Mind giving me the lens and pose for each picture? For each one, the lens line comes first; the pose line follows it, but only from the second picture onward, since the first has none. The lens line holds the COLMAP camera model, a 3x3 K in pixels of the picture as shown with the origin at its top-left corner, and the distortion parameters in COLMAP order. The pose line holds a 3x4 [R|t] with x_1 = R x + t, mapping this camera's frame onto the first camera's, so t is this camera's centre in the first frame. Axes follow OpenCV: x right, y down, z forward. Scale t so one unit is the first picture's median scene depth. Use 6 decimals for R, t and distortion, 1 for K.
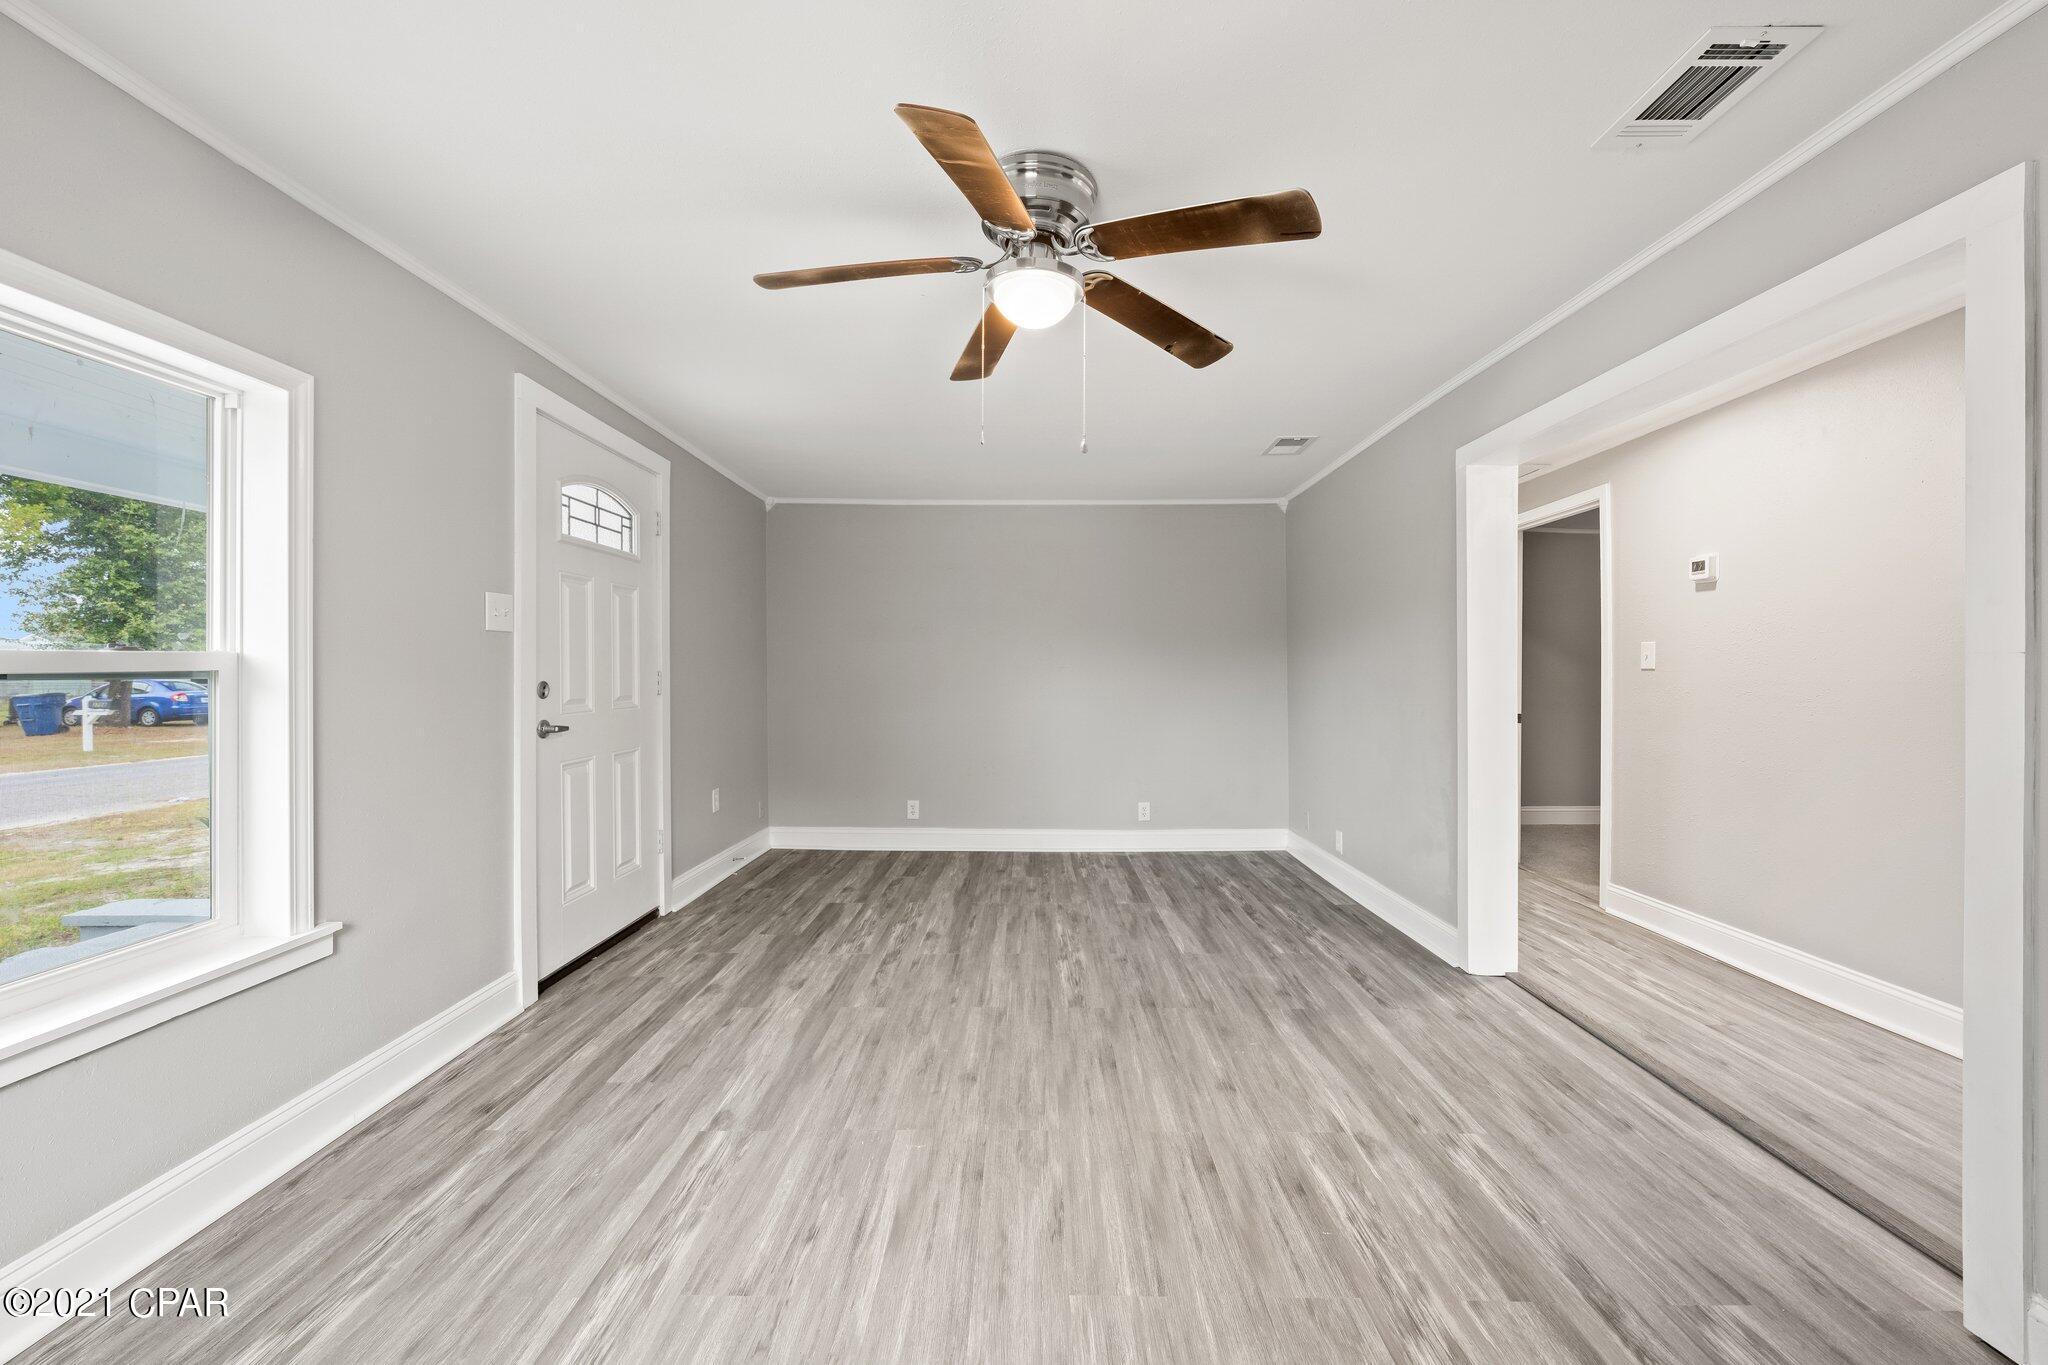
lens RADIAL K [[827.7, 0, 1024.4], [0, 827.7, 676.1], [0, 0, 1]] dist [0.000615, 0.000295]
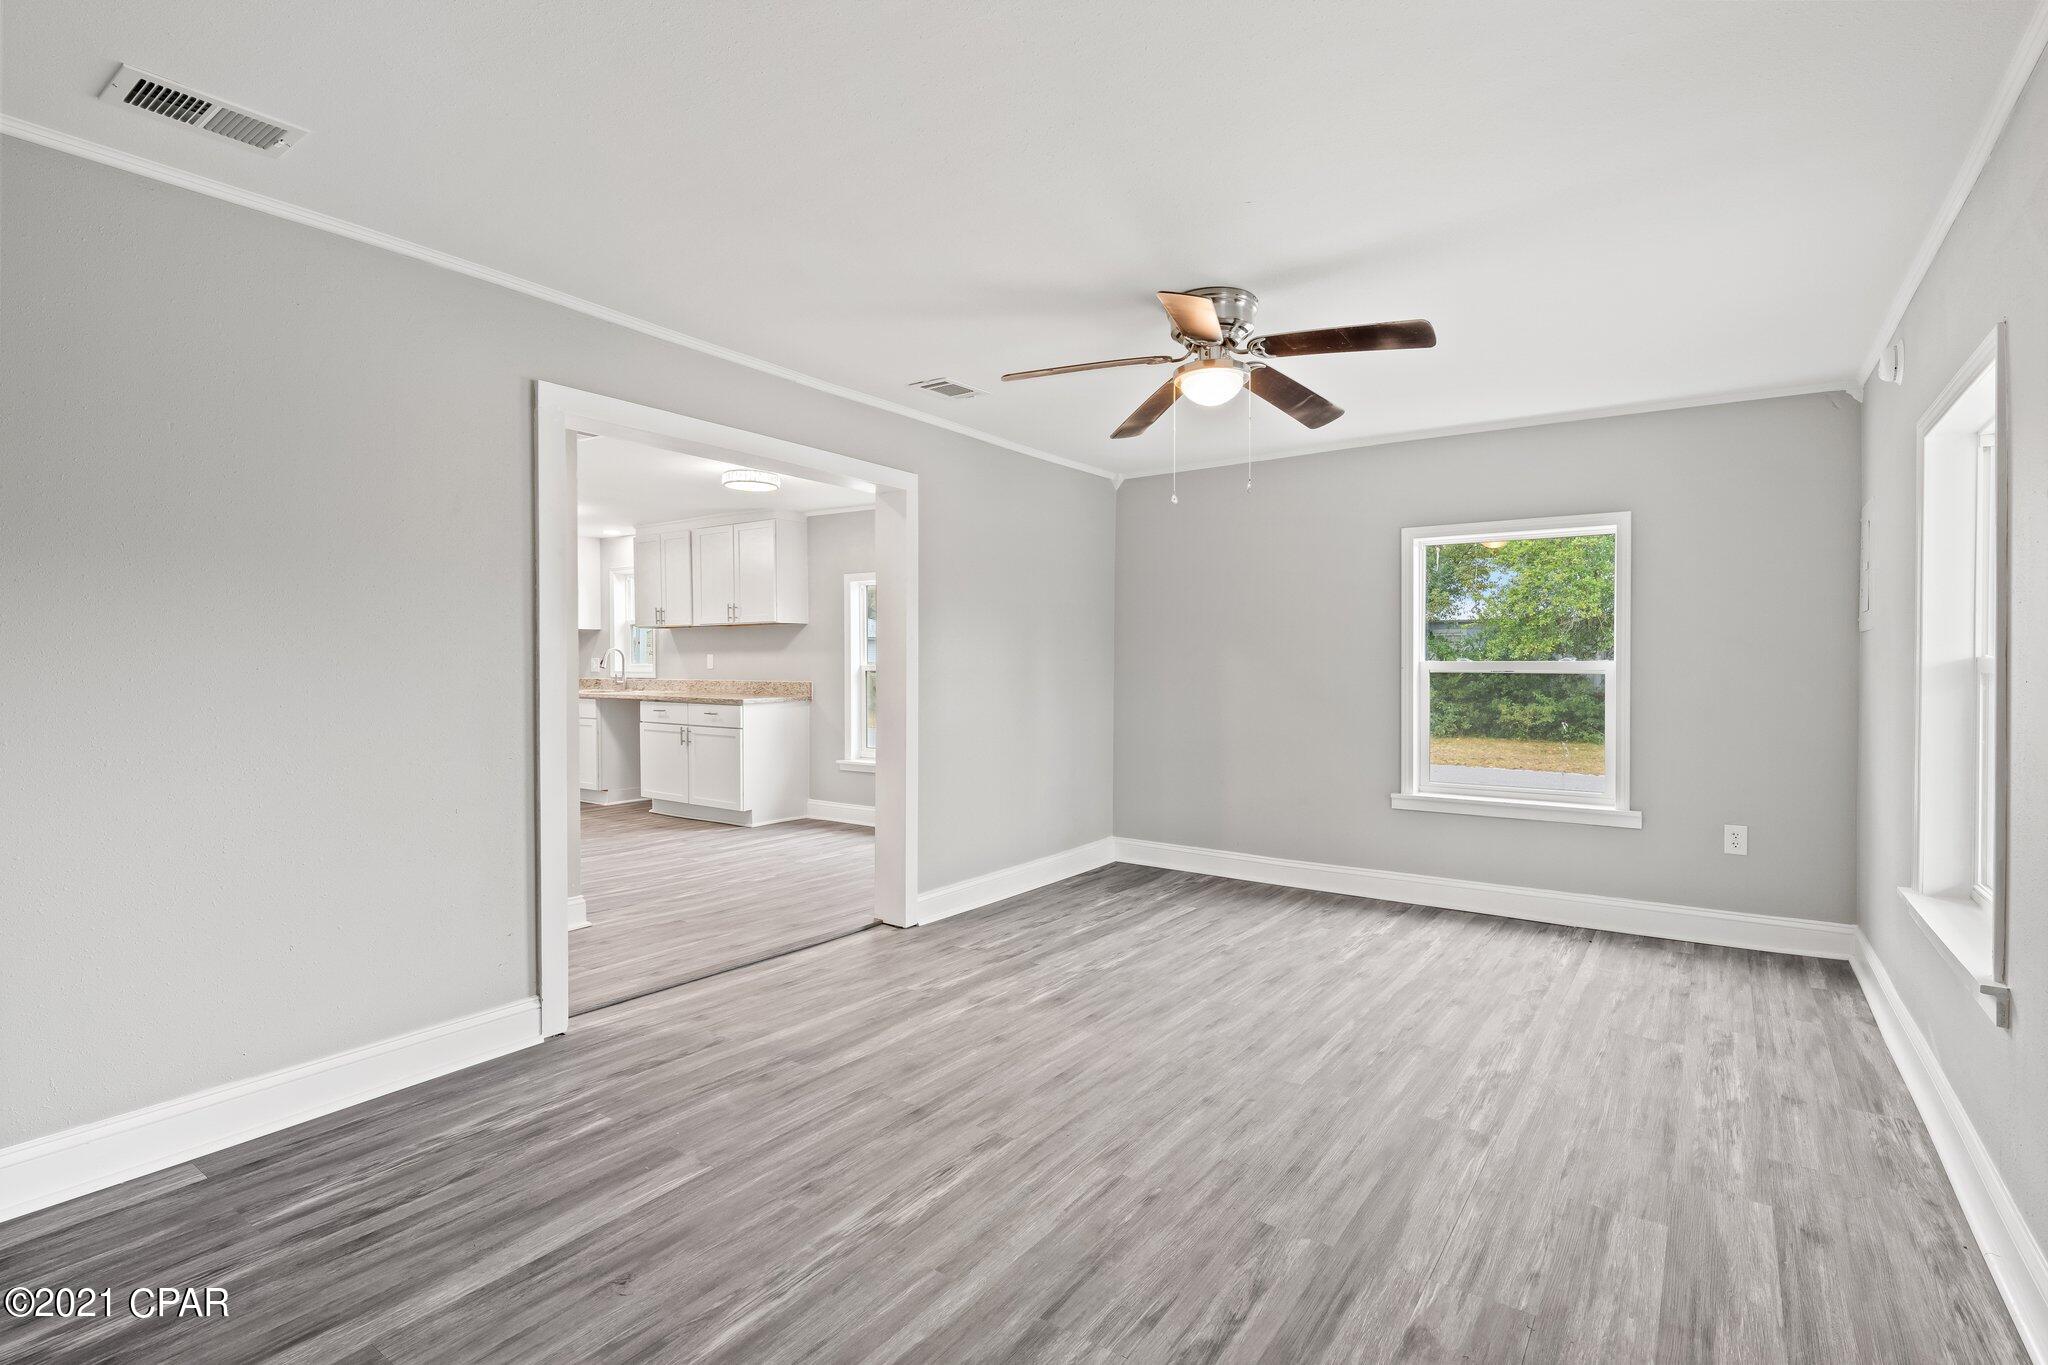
lens RADIAL K [[1037.9, 0, 1030.2], [0, 1037.9, 672.9], [0, 0, 1]] dist [-0.001107, -0.000675]
pose [[-0.843058, -0.008181, 0.537761, -0.450530], [-0.001109, 0.999909, 0.013472, -0.012893], [-0.537822, 0.010762, -0.842990, 1.803600]]
